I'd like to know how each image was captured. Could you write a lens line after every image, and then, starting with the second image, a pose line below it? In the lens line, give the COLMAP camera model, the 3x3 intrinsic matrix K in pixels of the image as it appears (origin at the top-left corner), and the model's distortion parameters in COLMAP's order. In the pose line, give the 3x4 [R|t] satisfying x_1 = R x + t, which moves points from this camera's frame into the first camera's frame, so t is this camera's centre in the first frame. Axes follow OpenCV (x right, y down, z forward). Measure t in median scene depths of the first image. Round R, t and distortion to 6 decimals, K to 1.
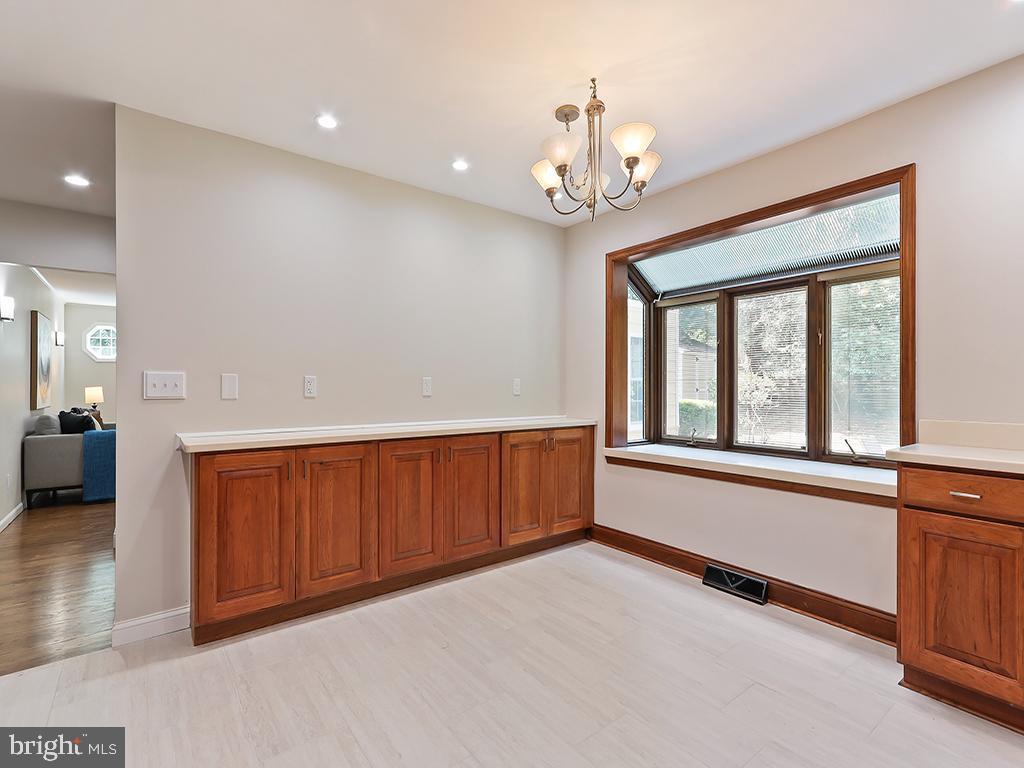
lens RADIAL K [[475.3, 0, 507.4], [0, 475.3, 388.2], [0, 0, 1]] dist [-0.002279, -0.000361]
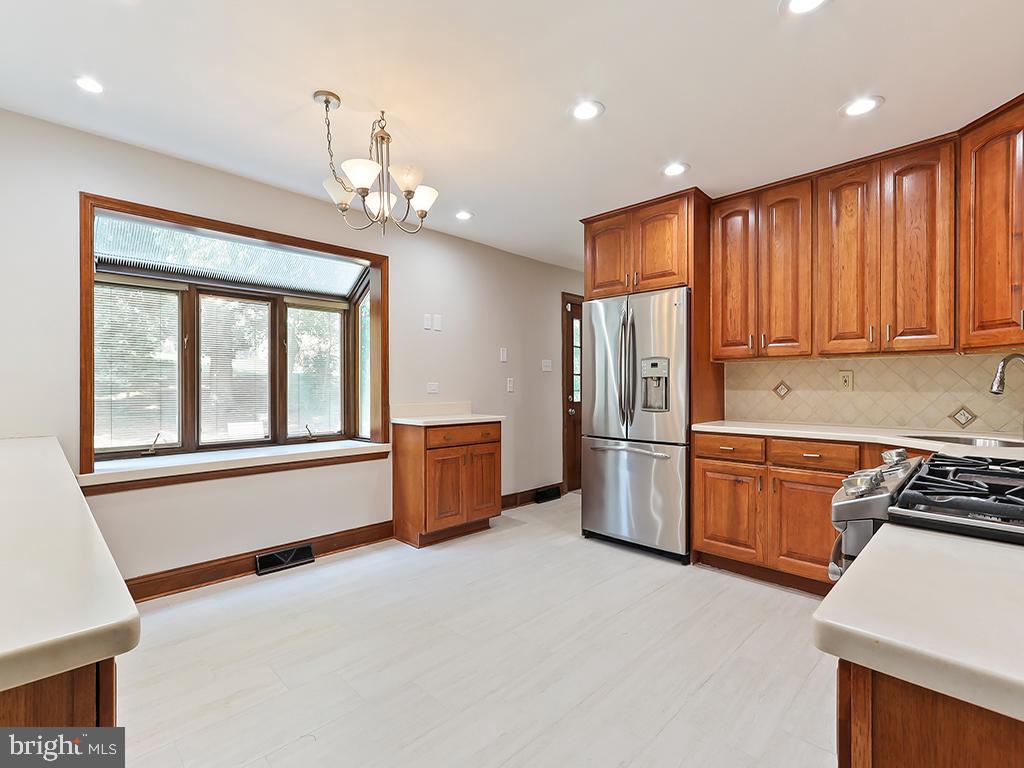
lens RADIAL K [[475.3, 0, 509.1], [0, 475.3, 382.1], [0, 0, 1]] dist [-0.002279, -0.000361]
pose [[-0.140502, 0.000355, 0.990080, -1.467368], [-0.005633, 0.999983, -0.001158, -0.030986], [-0.990064, -0.005740, -0.140498, 1.276334]]
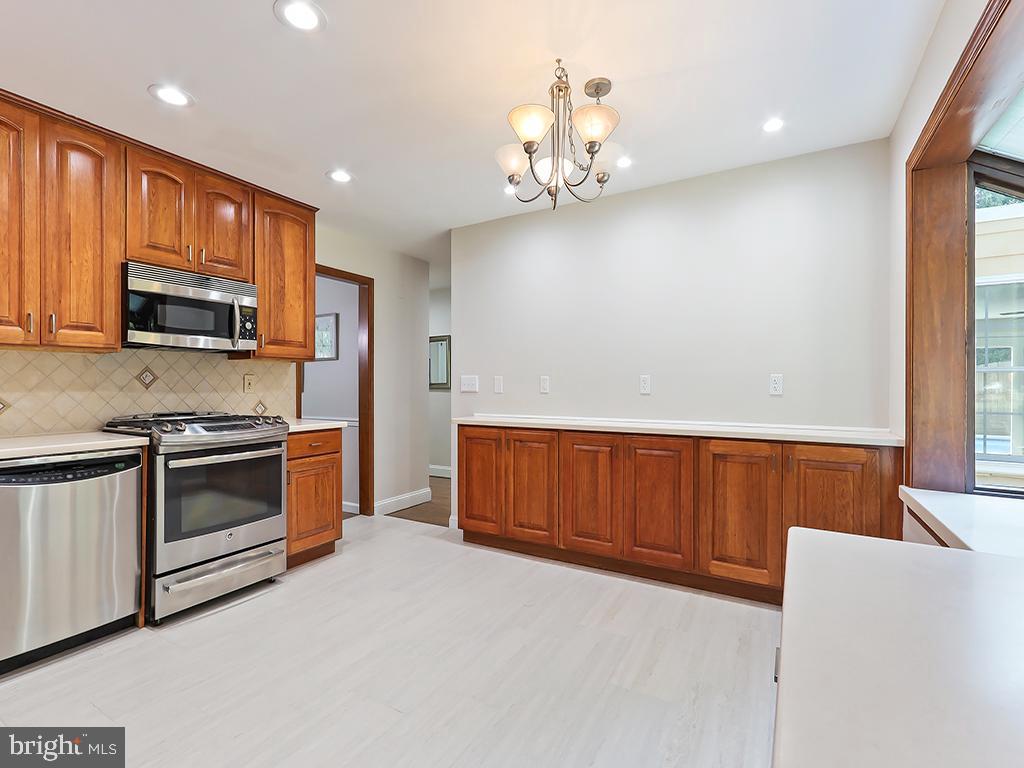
lens RADIAL K [[475.3, 0, 506.1], [0, 475.3, 387.2], [0, 0, 1]] dist [-0.002279, -0.000361]
pose [[0.384820, 0.003757, -0.922984, 0.752330], [-0.003658, 0.999990, 0.002545, 0.000544], [0.922984, 0.002397, 0.384830, 0.402734]]
